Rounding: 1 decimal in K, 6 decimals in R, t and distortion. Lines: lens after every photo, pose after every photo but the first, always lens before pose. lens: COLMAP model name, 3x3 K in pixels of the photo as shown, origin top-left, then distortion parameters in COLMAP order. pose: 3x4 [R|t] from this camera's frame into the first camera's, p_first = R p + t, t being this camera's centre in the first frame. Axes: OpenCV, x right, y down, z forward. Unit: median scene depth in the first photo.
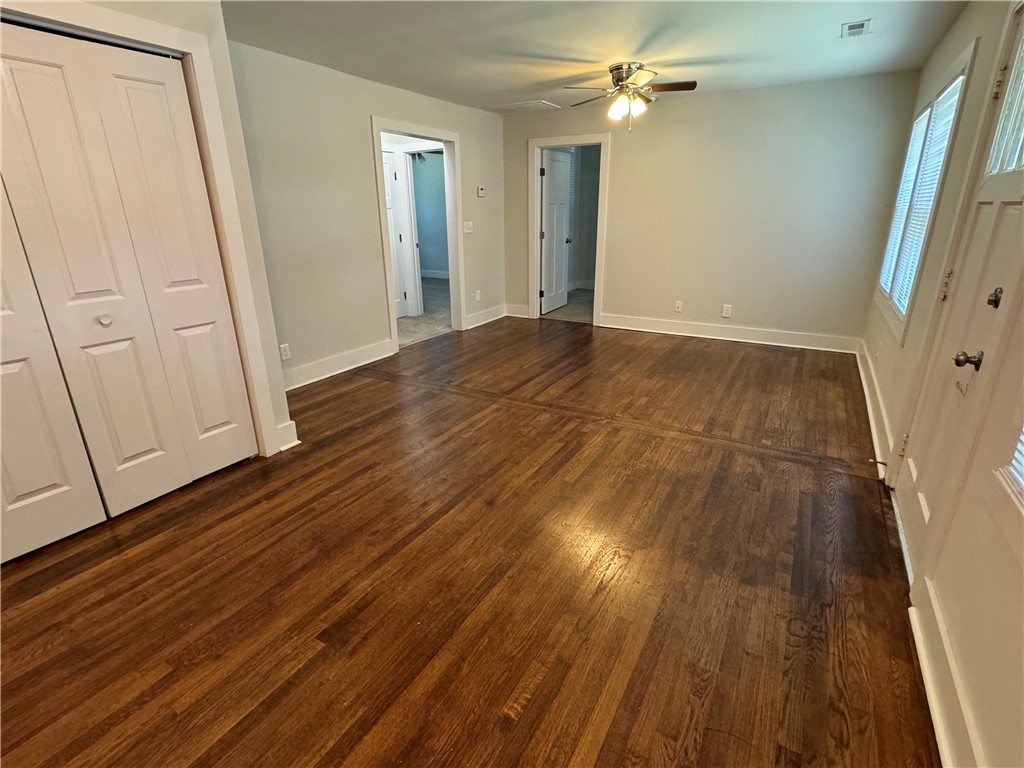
lens RADIAL K [[510.1, 0, 519.0], [0, 510.1, 383.5], [0, 0, 1]] dist [0.003226, -0.001127]
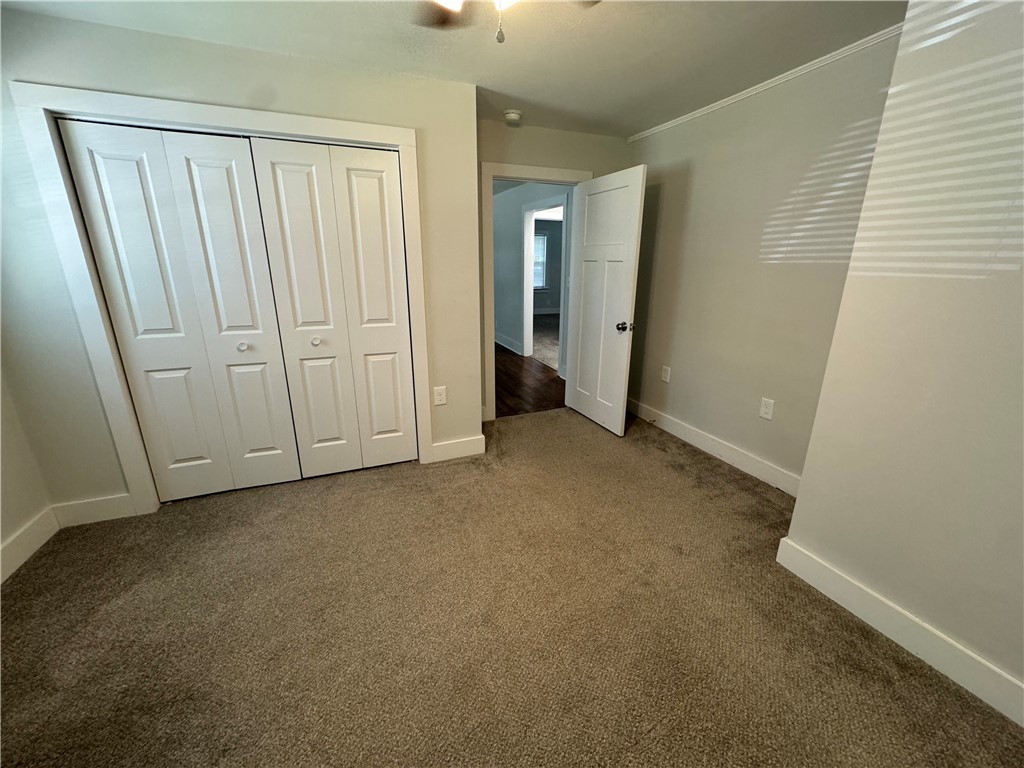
lens RADIAL K [[408.1, 0, 514.5], [0, 408.1, 384.2], [0, 0, 1]] dist [-0.001121, 0.000750]
pose [[0.781070, 0.188349, -0.595361, 0.300259], [-0.210746, 0.976997, 0.032600, -0.163846], [0.587806, 0.100008, 0.802797, 0.441593]]
